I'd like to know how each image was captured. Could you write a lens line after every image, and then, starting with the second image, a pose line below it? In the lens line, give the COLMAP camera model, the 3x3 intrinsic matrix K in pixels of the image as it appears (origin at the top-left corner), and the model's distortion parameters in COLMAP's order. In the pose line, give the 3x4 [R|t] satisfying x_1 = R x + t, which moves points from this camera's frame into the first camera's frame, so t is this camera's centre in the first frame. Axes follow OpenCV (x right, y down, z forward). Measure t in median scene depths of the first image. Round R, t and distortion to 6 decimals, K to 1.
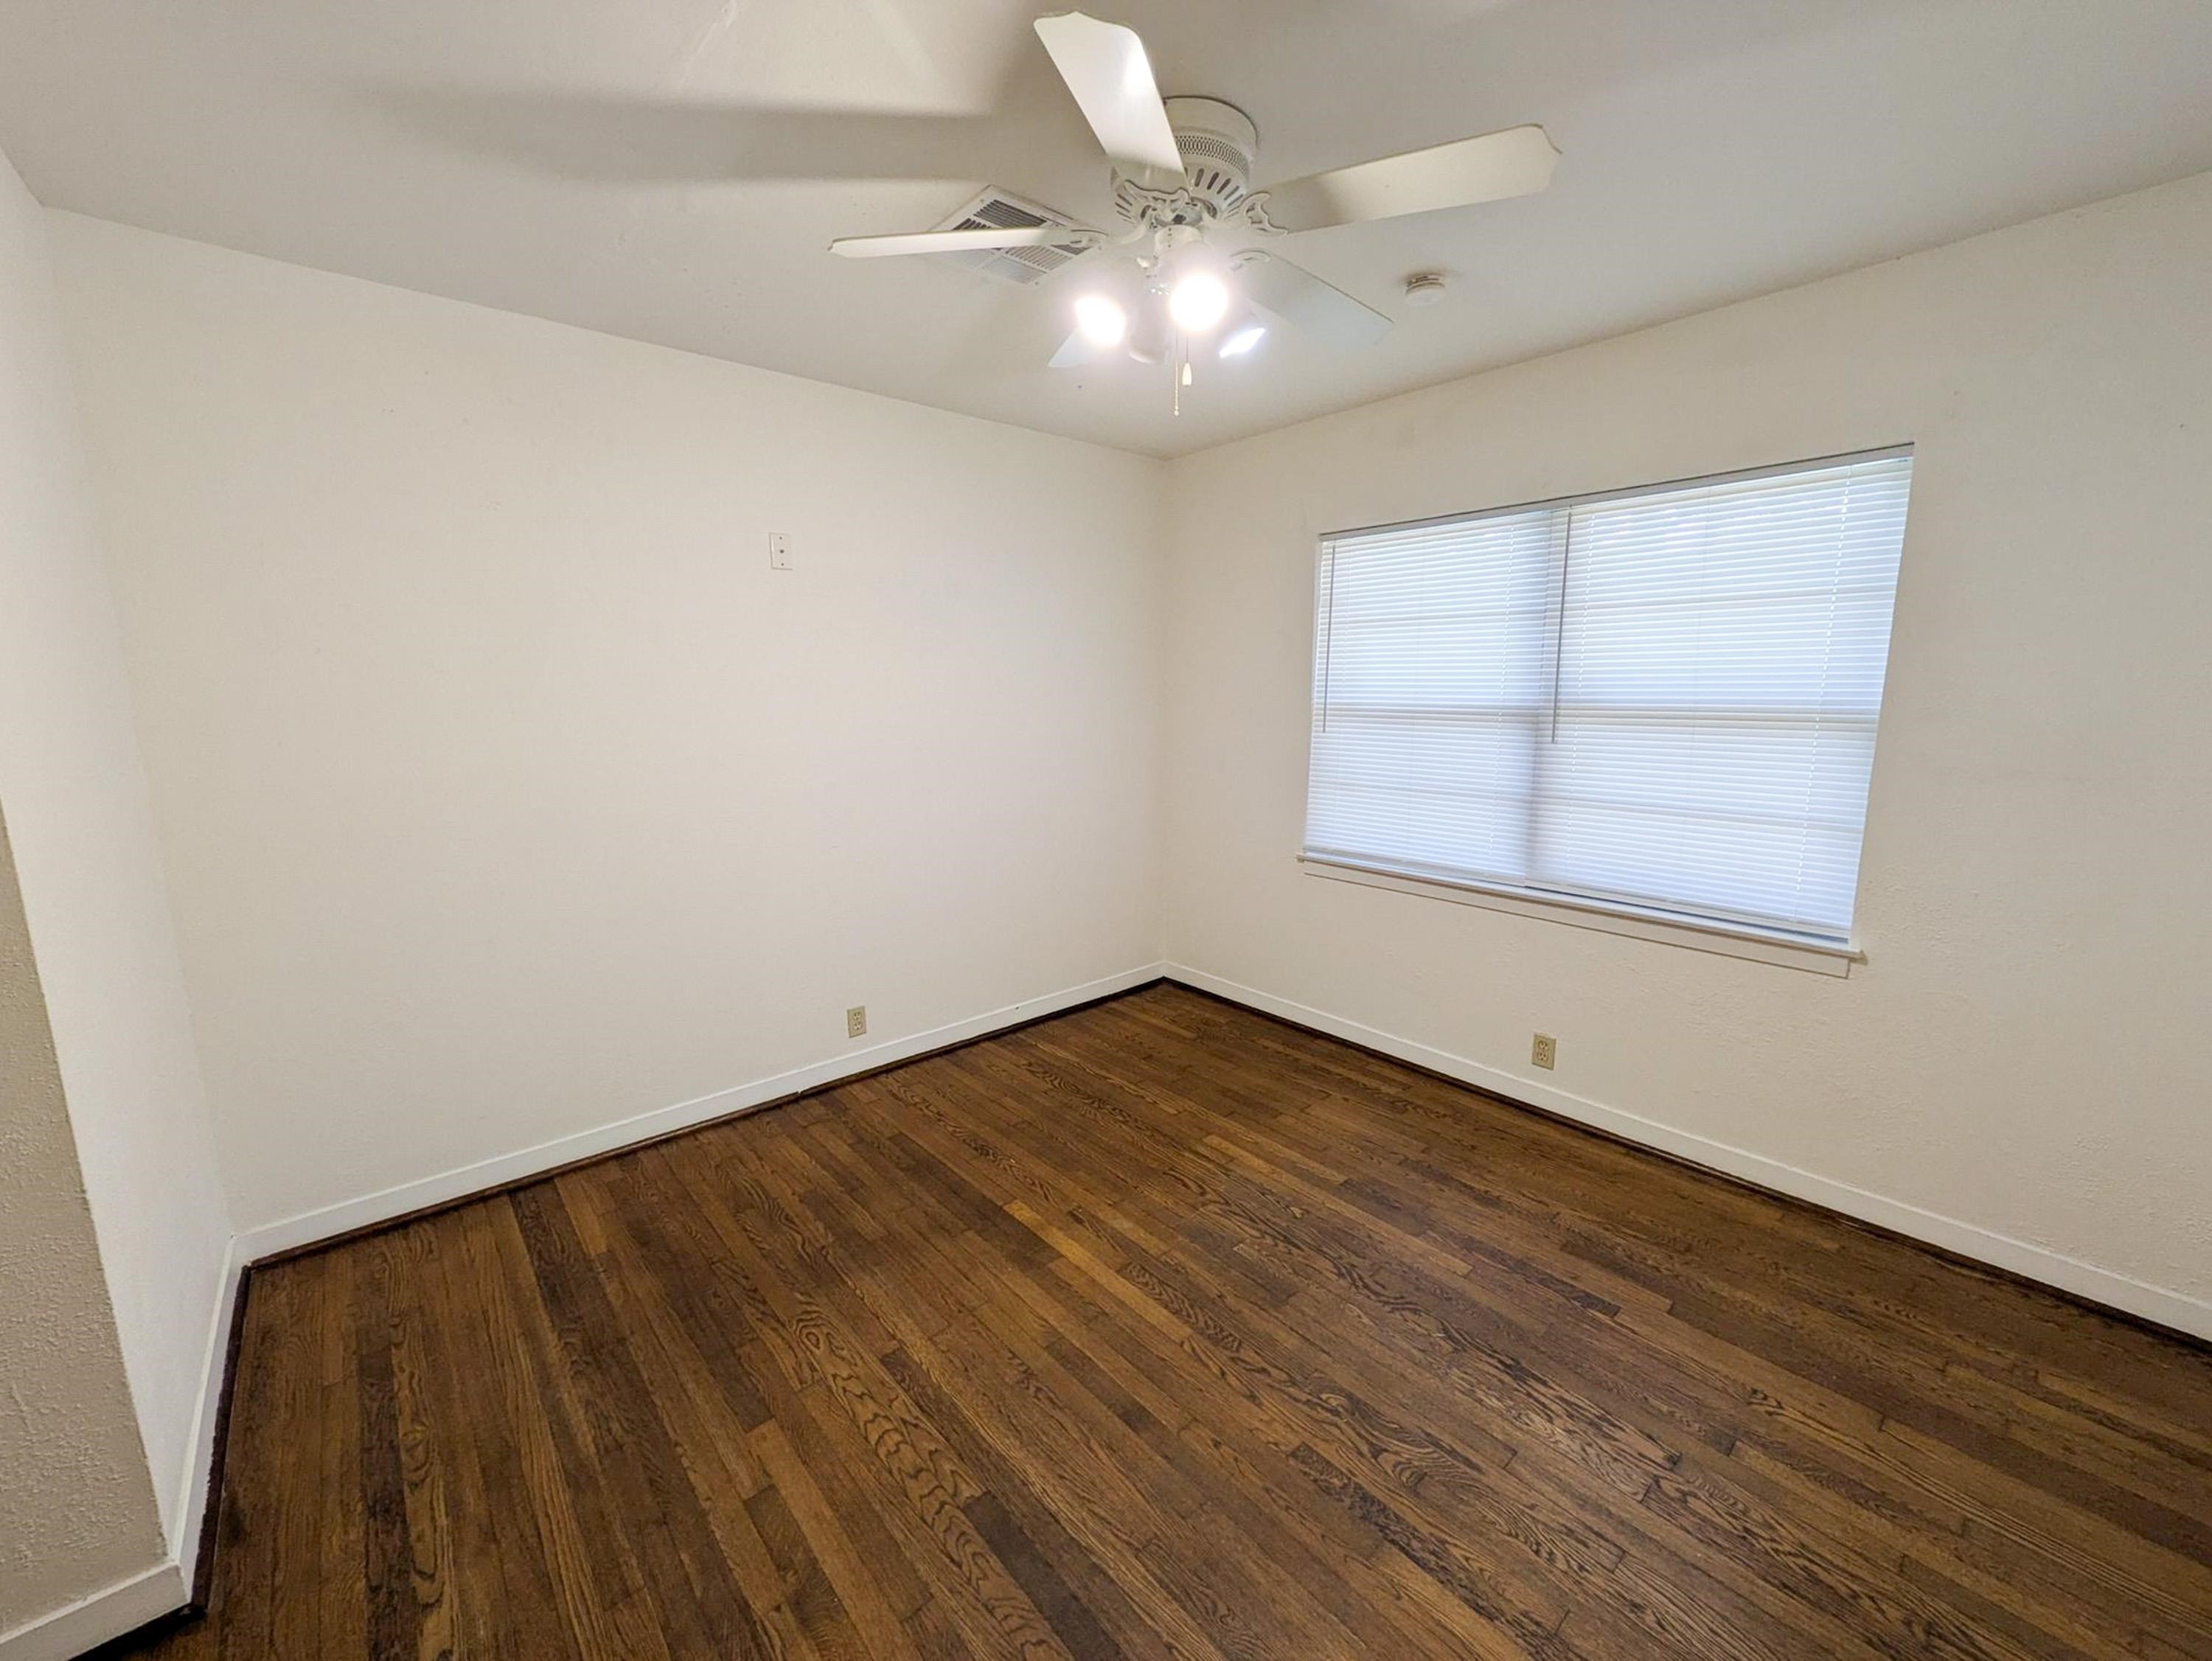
lens RADIAL K [[875.0, 0, 1106.0], [0, 875.0, 830.5], [0, 0, 1]] dist [0.000017, 0.000937]
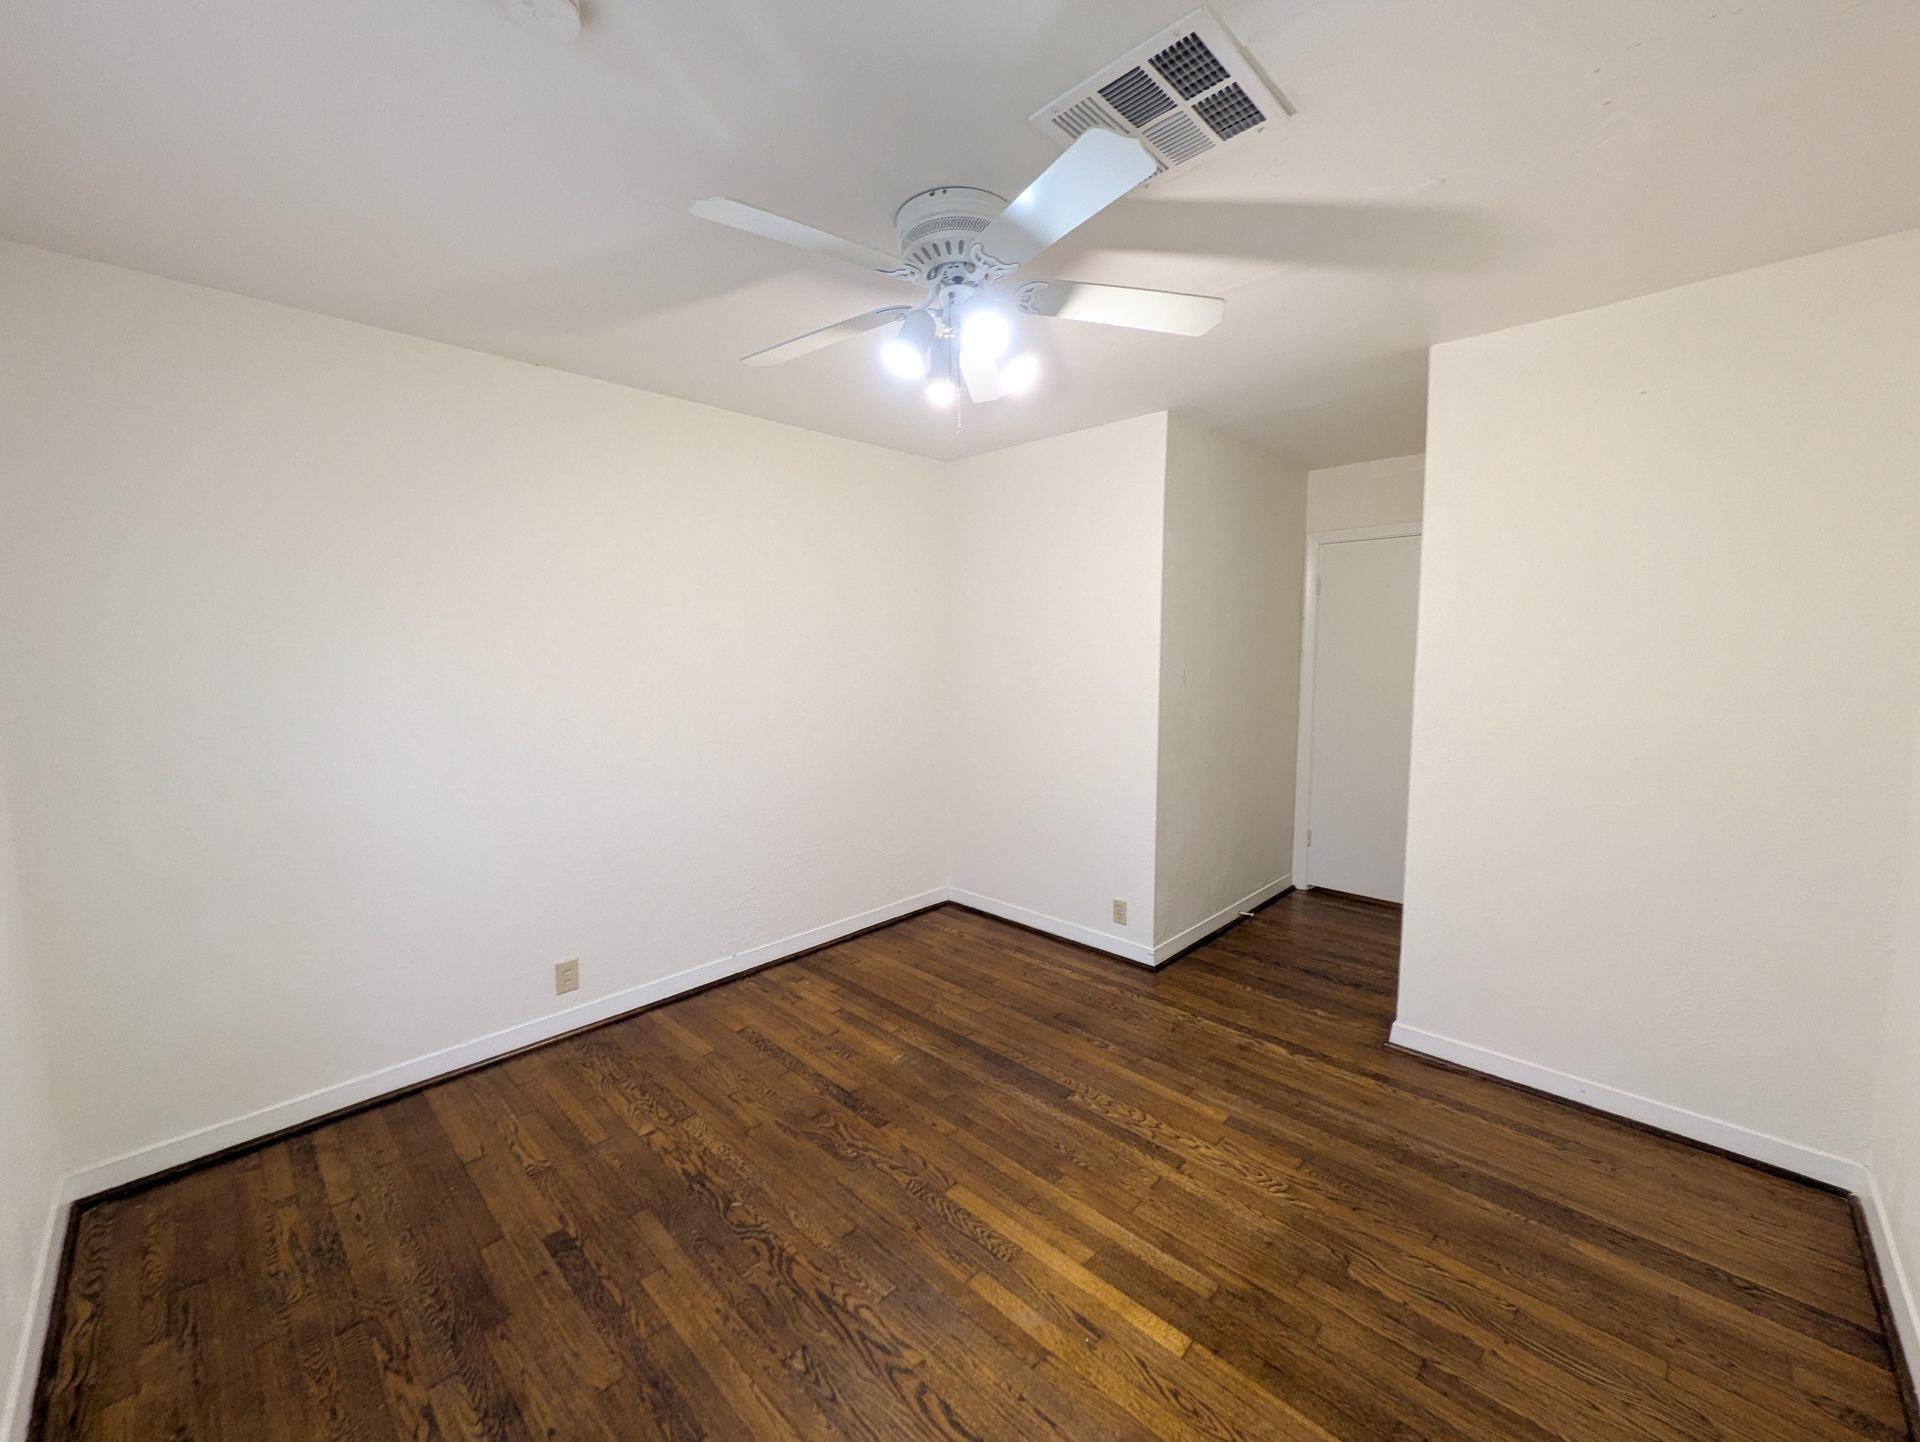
lens RADIAL K [[759.5, 0, 960.0], [0, 759.5, 721.0], [0, 0, 1]] dist [0.000017, 0.000937]
pose [[-0.996452, 0.020921, -0.081518, 0.153088], [-0.001196, 0.964991, 0.262279, -0.317272], [0.084151, 0.261446, -0.961543, 1.854063]]
